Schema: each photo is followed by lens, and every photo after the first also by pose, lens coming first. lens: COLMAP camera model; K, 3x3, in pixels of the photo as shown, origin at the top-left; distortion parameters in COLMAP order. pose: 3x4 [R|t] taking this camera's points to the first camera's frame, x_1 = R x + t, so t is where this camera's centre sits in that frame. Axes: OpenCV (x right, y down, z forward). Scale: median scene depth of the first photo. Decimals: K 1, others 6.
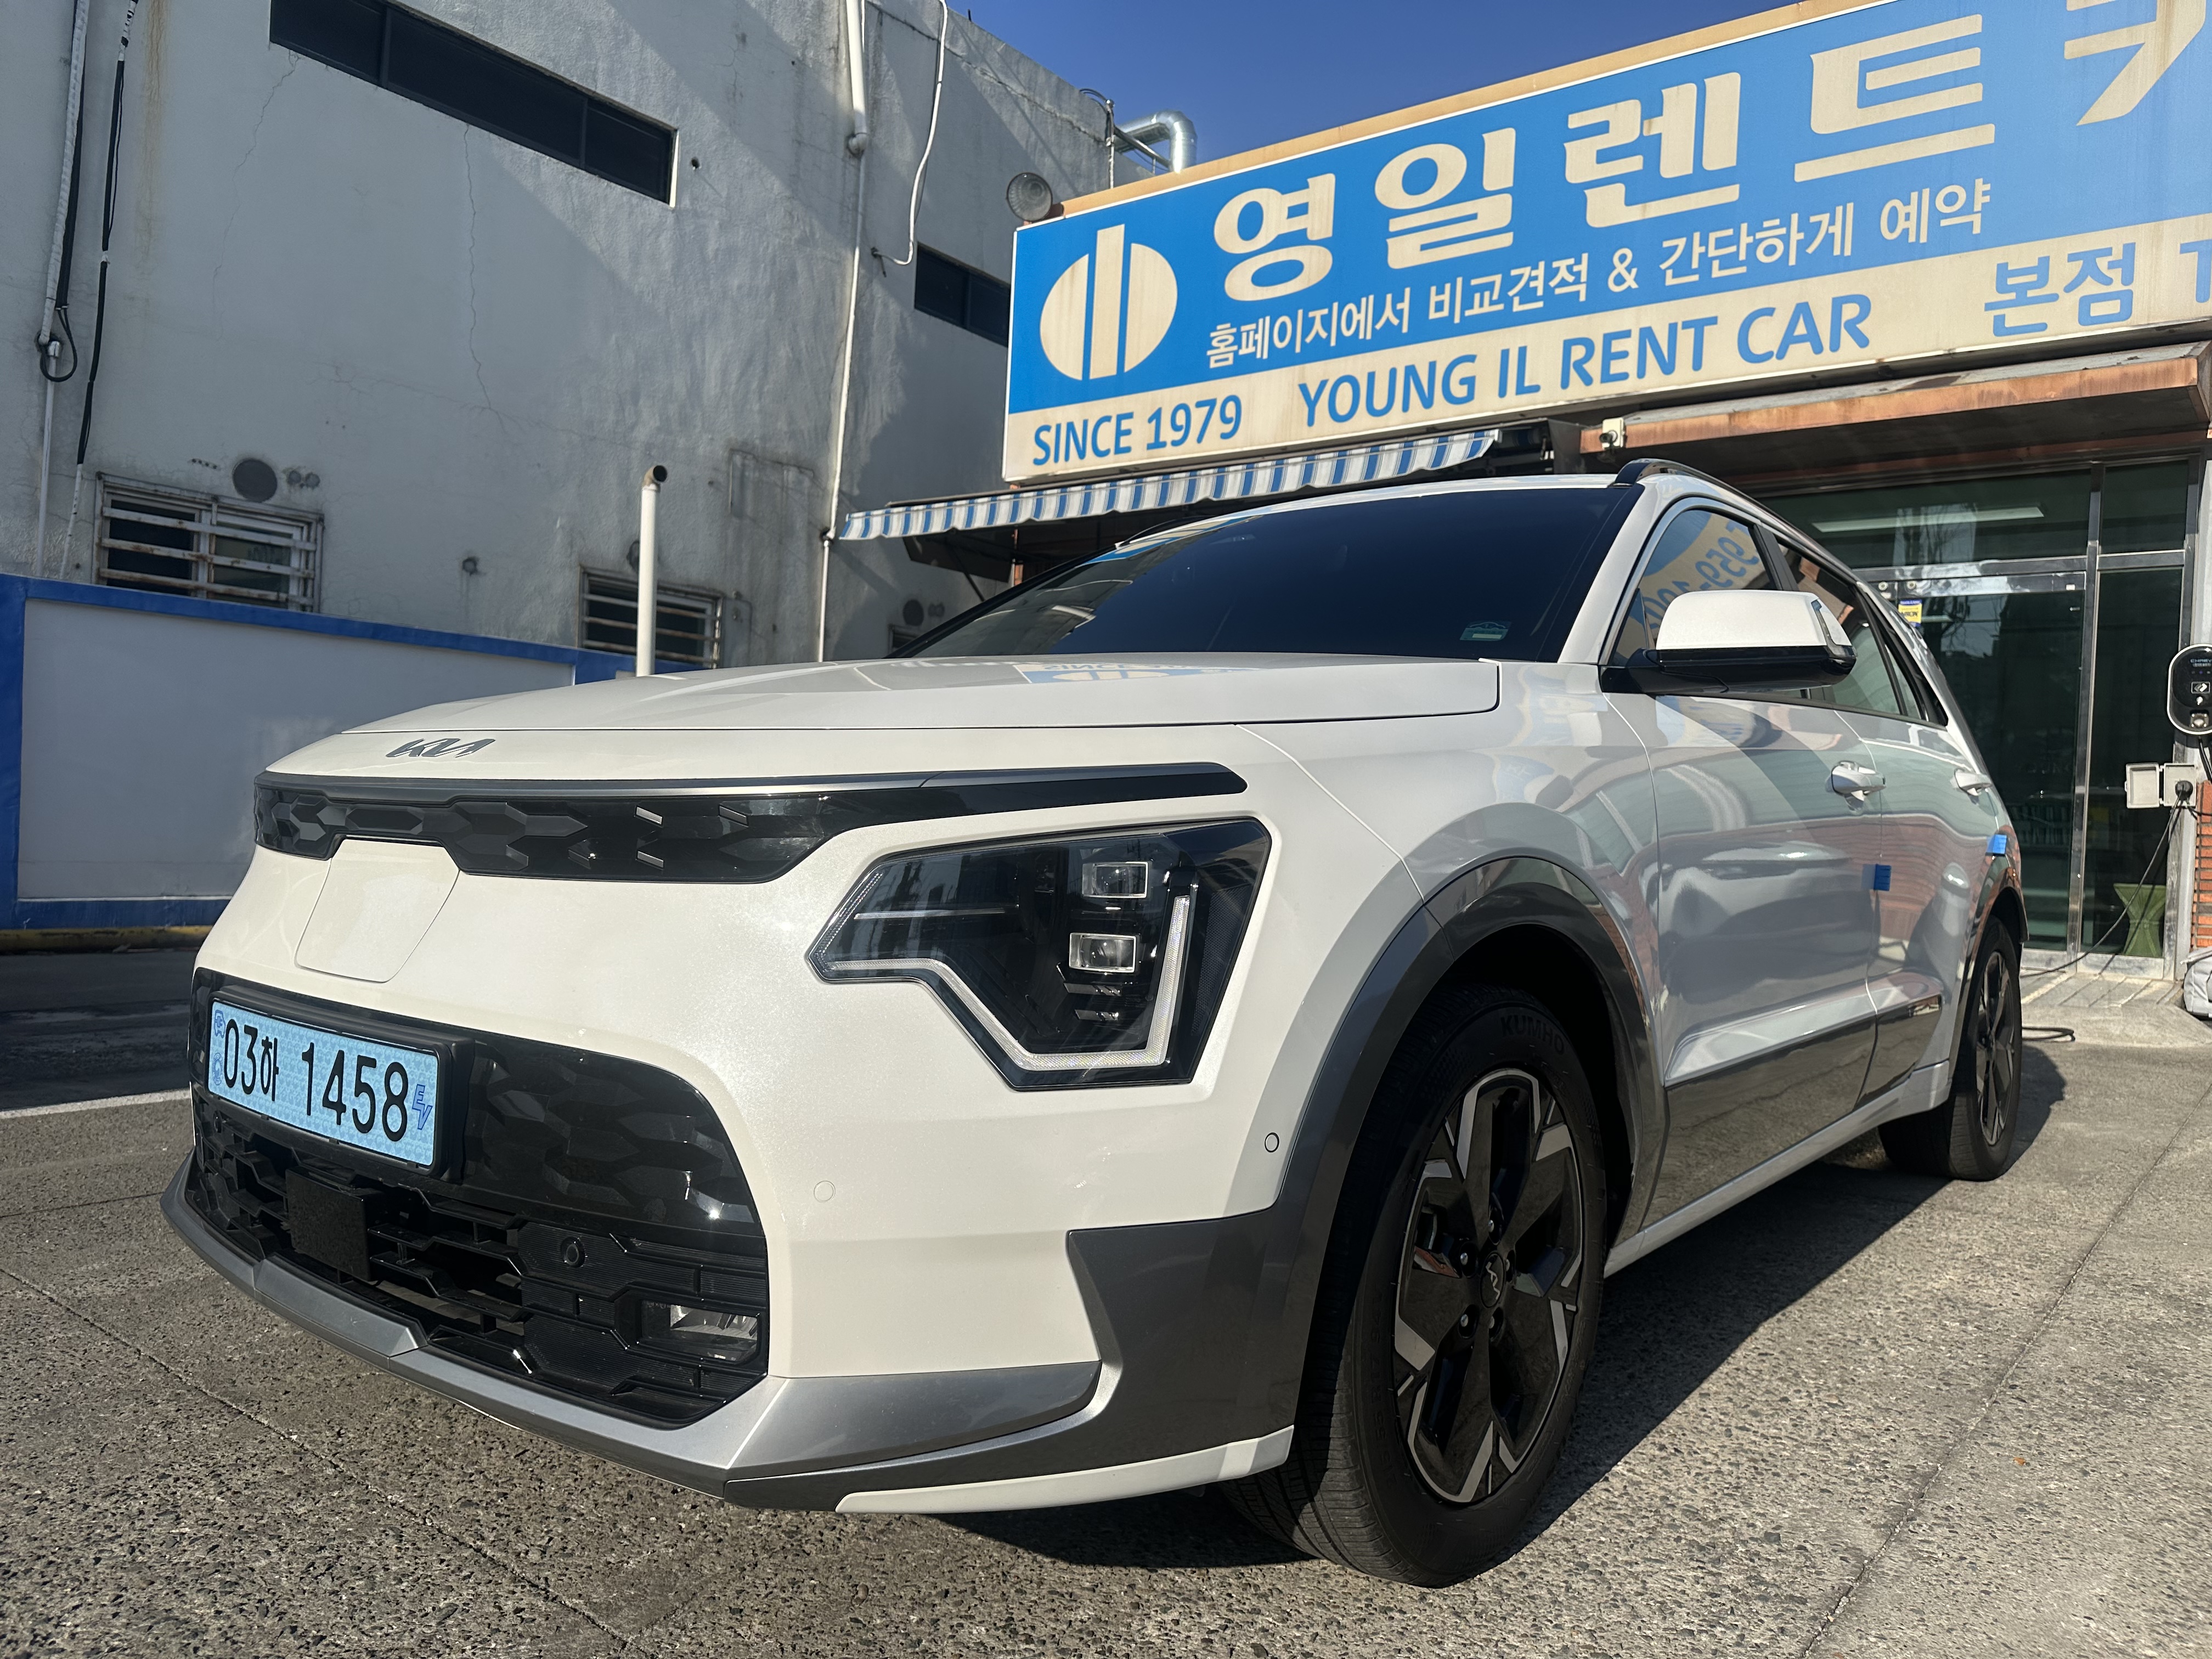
lens RADIAL K [[1559.6, 0, 1108.4], [0, 1559.6, 817.9], [0, 0, 1]] dist [0.017559, -0.020296]
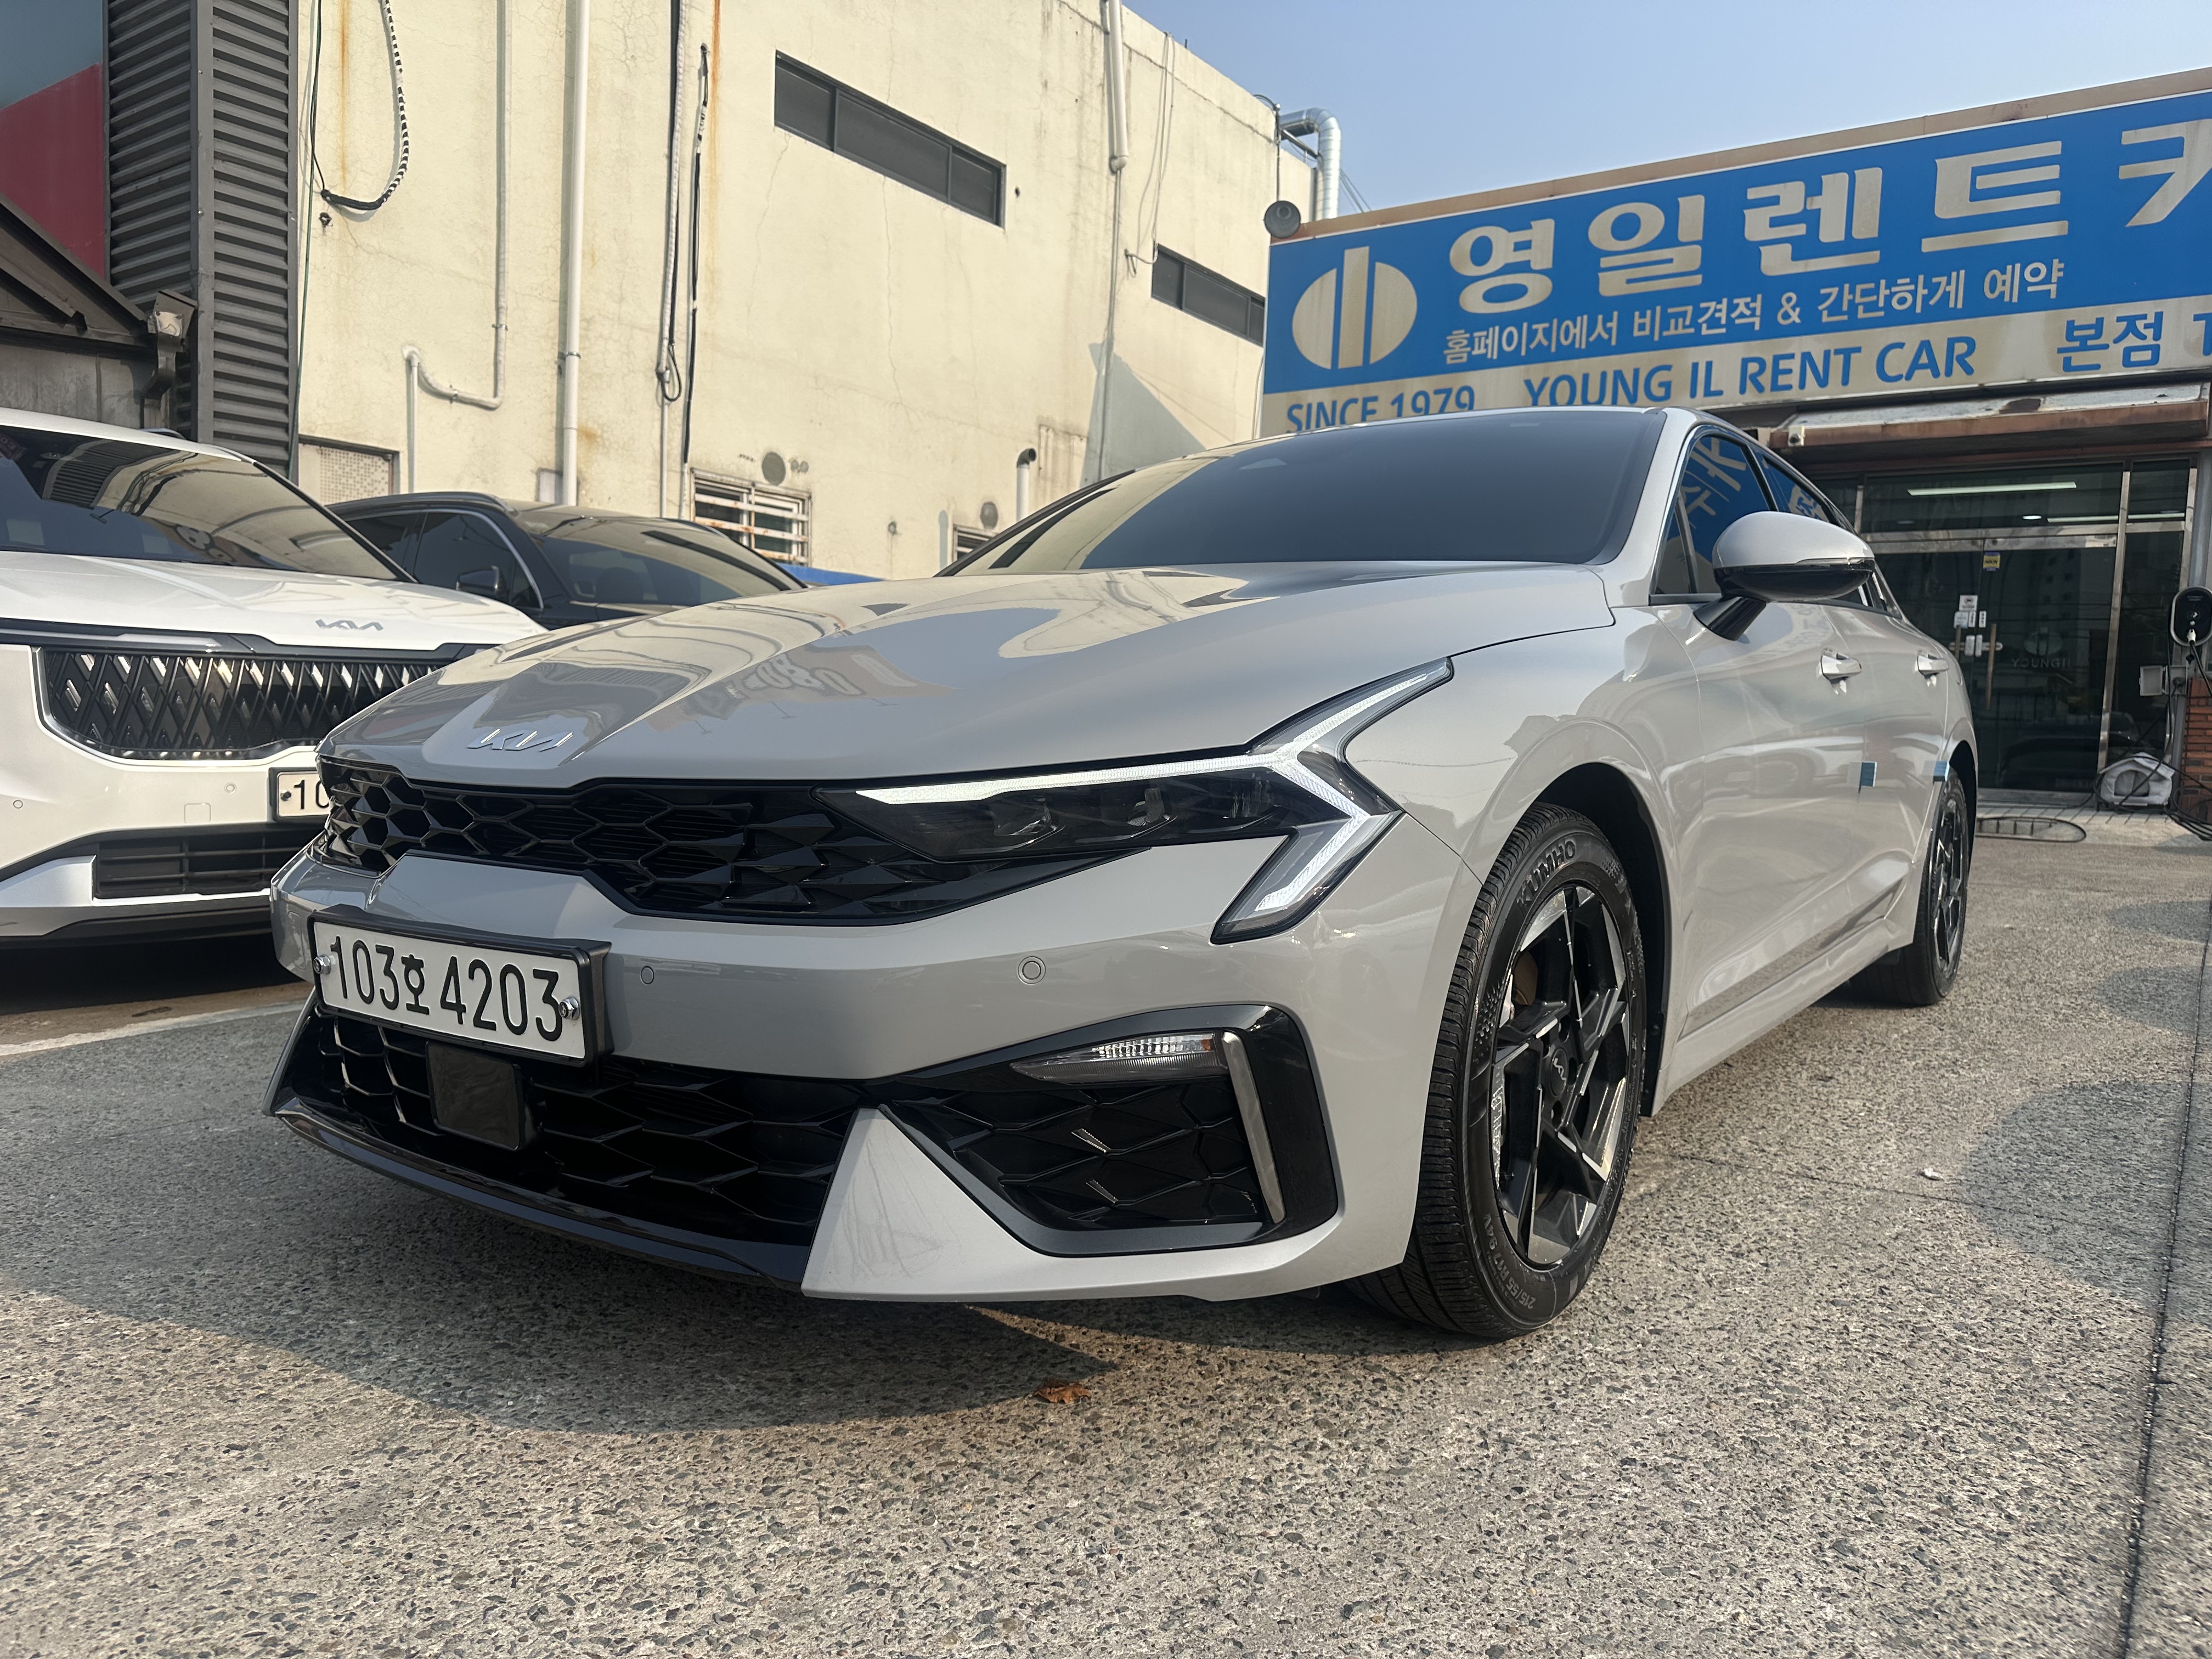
lens RADIAL K [[1566.5, 0, 1097.2], [0, 1566.5, 841.4], [0, 0, 1]] dist [0.000320, -0.002759]
pose [[0.998470, -0.018861, 0.051974, -0.360317], [0.014555, 0.996525, 0.082013, -0.004101], [-0.053341, -0.081131, 0.995275, -0.379242]]
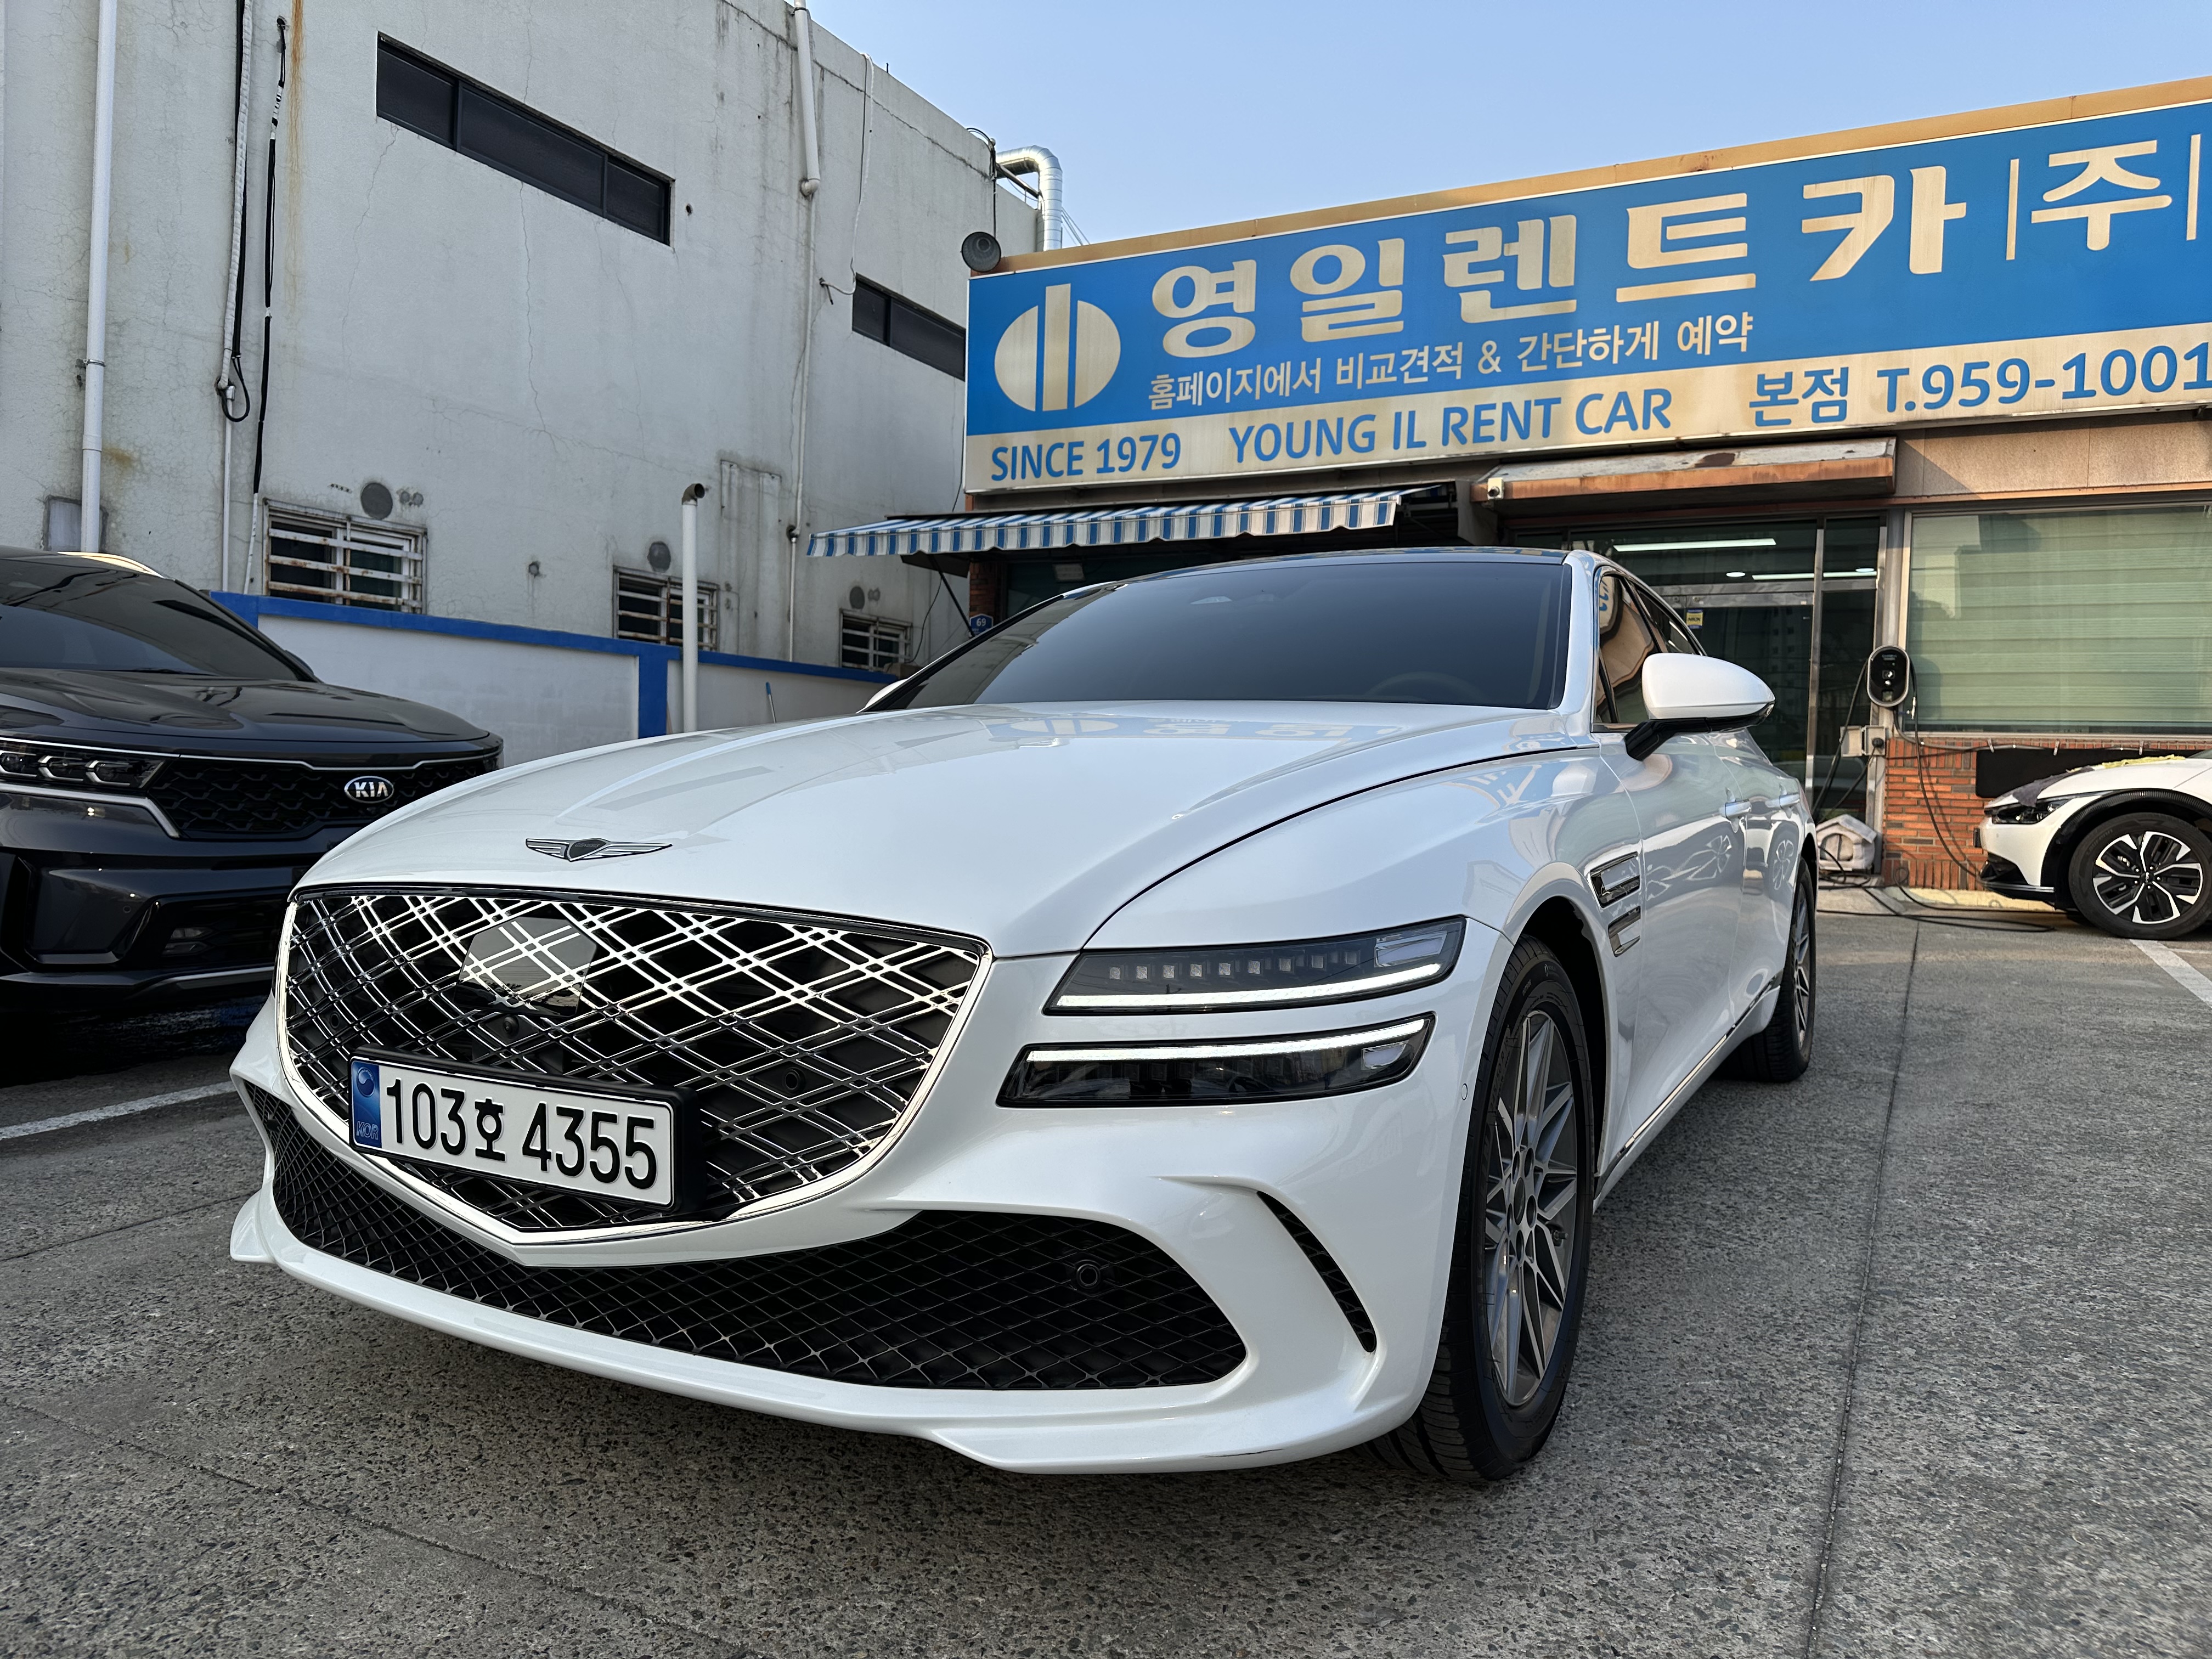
lens RADIAL K [[1559.6, 0, 1108.4], [0, 1559.6, 817.9], [0, 0, 1]] dist [0.017559, -0.020296]
pose [[0.981676, -0.027029, 0.188631, -0.249923], [0.019909, 0.999020, 0.039539, -0.017703], [-0.189515, -0.035059, 0.981252, -0.254770]]
